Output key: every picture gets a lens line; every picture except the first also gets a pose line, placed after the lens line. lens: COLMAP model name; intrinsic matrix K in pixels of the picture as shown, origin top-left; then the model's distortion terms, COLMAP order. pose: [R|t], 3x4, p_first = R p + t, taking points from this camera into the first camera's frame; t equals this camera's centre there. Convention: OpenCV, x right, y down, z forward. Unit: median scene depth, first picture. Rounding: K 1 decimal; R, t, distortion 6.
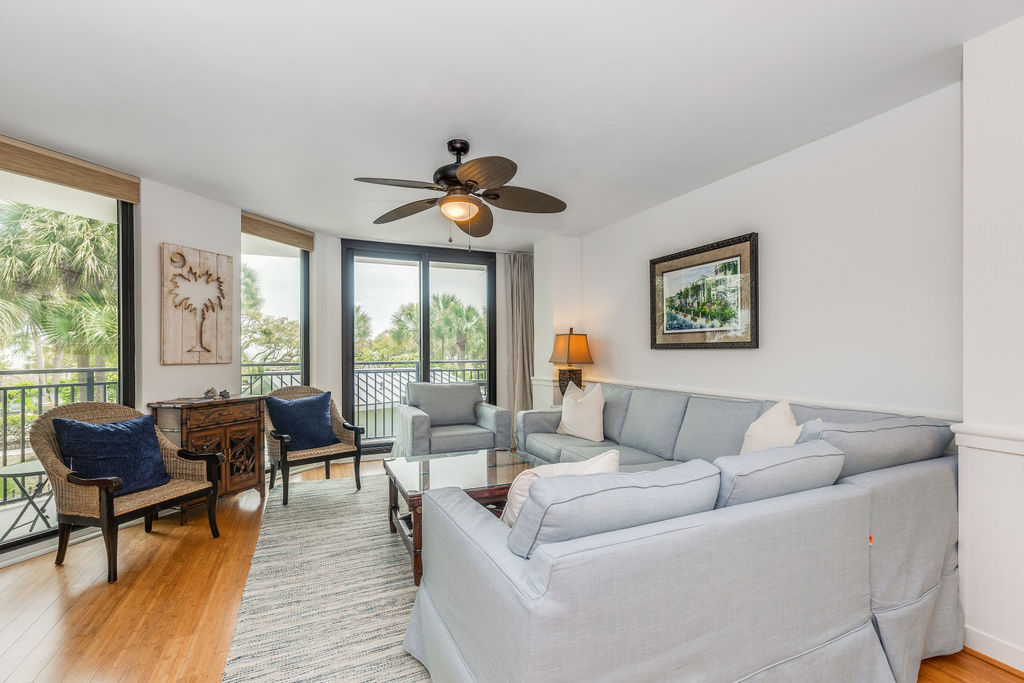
lens RADIAL K [[466.9, 0, 511.3], [0, 466.9, 351.2], [0, 0, 1]] dist [0.003630, -0.000146]
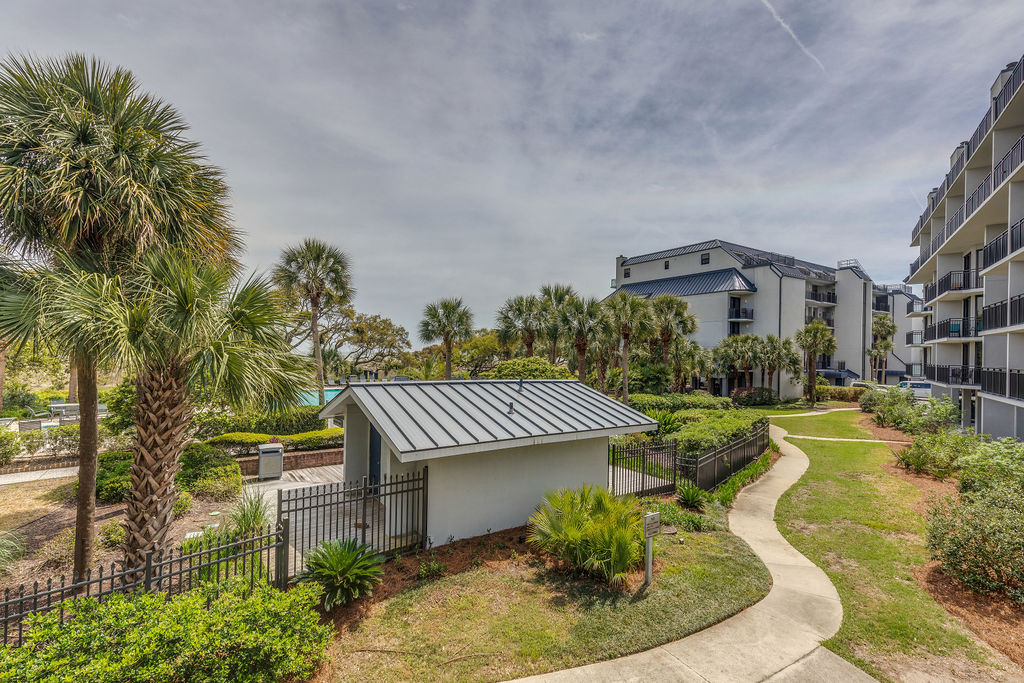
lens RADIAL K [[466.9, 0, 511.3], [0, 466.9, 351.2], [0, 0, 1]] dist [0.003630, -0.000146]
pose [[0.985395, 0.019614, -0.169152, -0.767523], [-0.020520, 0.999783, -0.003606, -0.021836], [0.169044, 0.007024, 0.985583, 1.560129]]
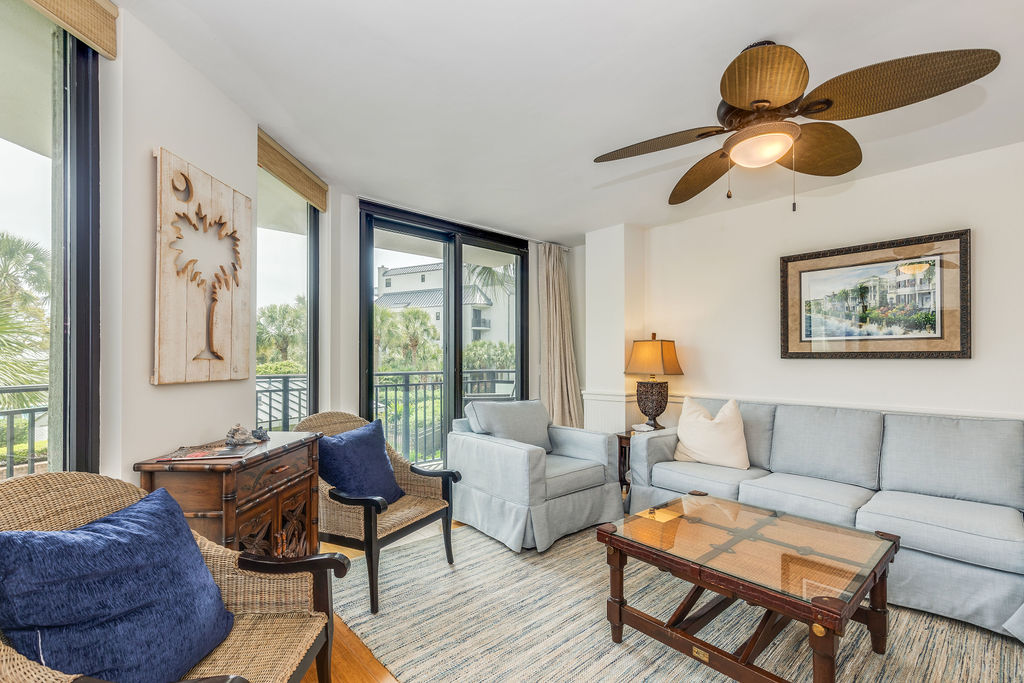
lens RADIAL K [[459.2, 0, 513.4], [0, 459.2, 354.4], [0, 0, 1]] dist [0.004628, -0.000020]
pose [[0.950162, 0.008010, 0.311655, -0.473901], [-0.004359, 0.999913, -0.012410, 0.000757], [-0.311728, 0.010433, 0.950114, 0.354014]]
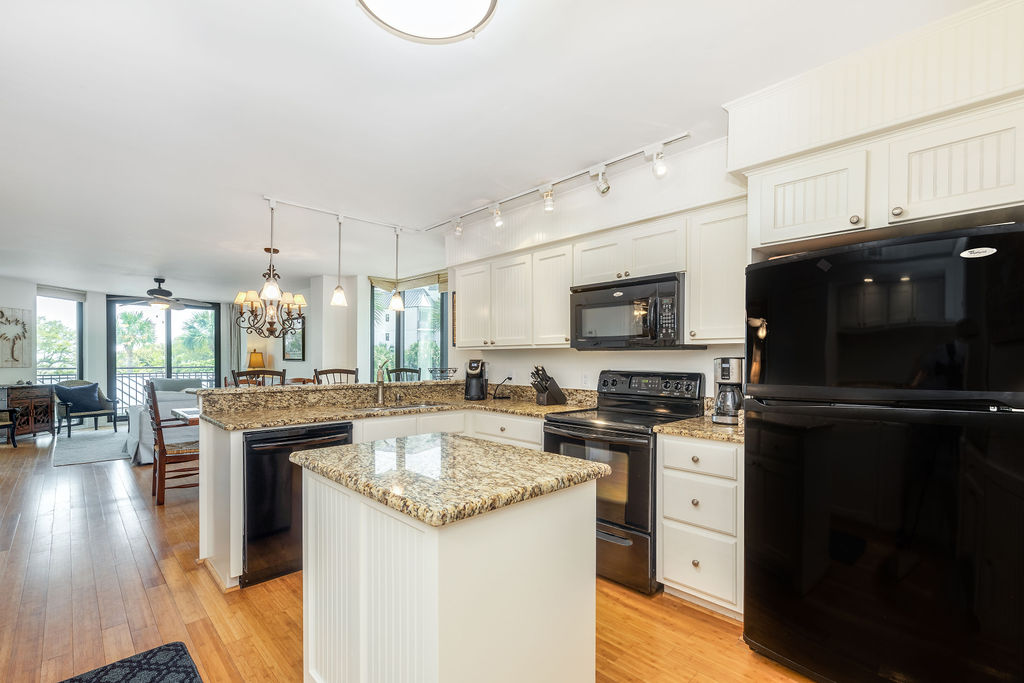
lens RADIAL K [[458.6, 0, 513.1], [0, 458.6, 364.8], [0, 0, 1]] dist [0.001131, 0.000023]
pose [[0.938503, 0.001588, 0.345267, 0.596957], [-0.006625, 0.999888, 0.013411, -0.021800], [-0.345207, -0.014874, 0.938409, -1.437640]]
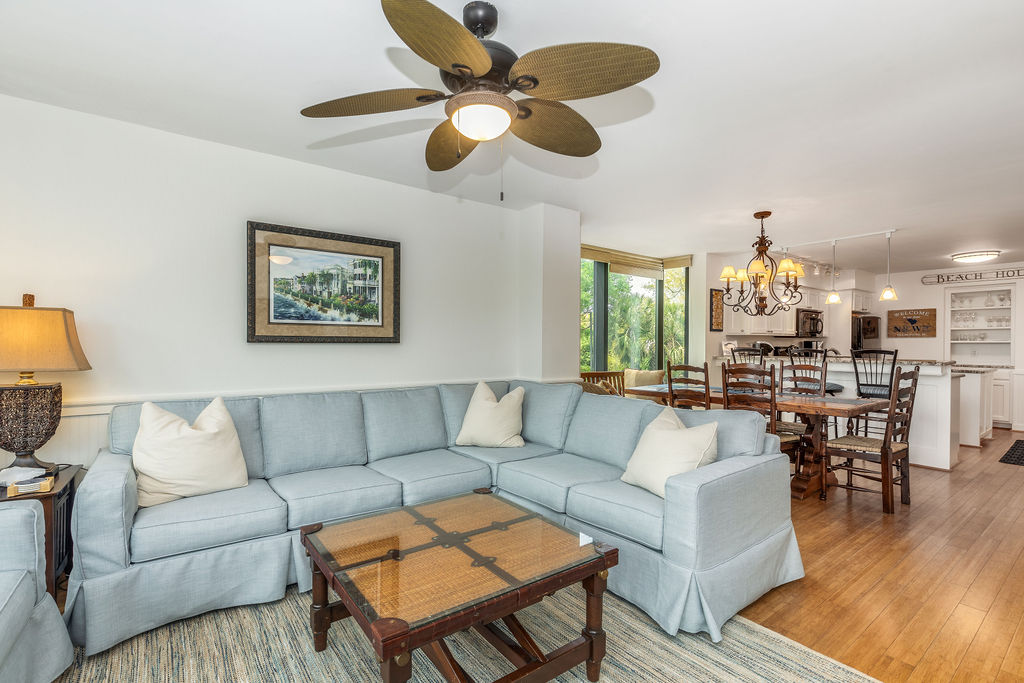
lens RADIAL K [[464.5, 0, 510.0], [0, 464.5, 348.0], [0, 0, 1]] dist [0.004148, -0.000245]
pose [[-0.219414, -0.006088, 0.975613, -0.532530], [-0.001922, 0.999981, 0.005807, -0.001066], [-0.975630, -0.000601, -0.219421, 0.800875]]
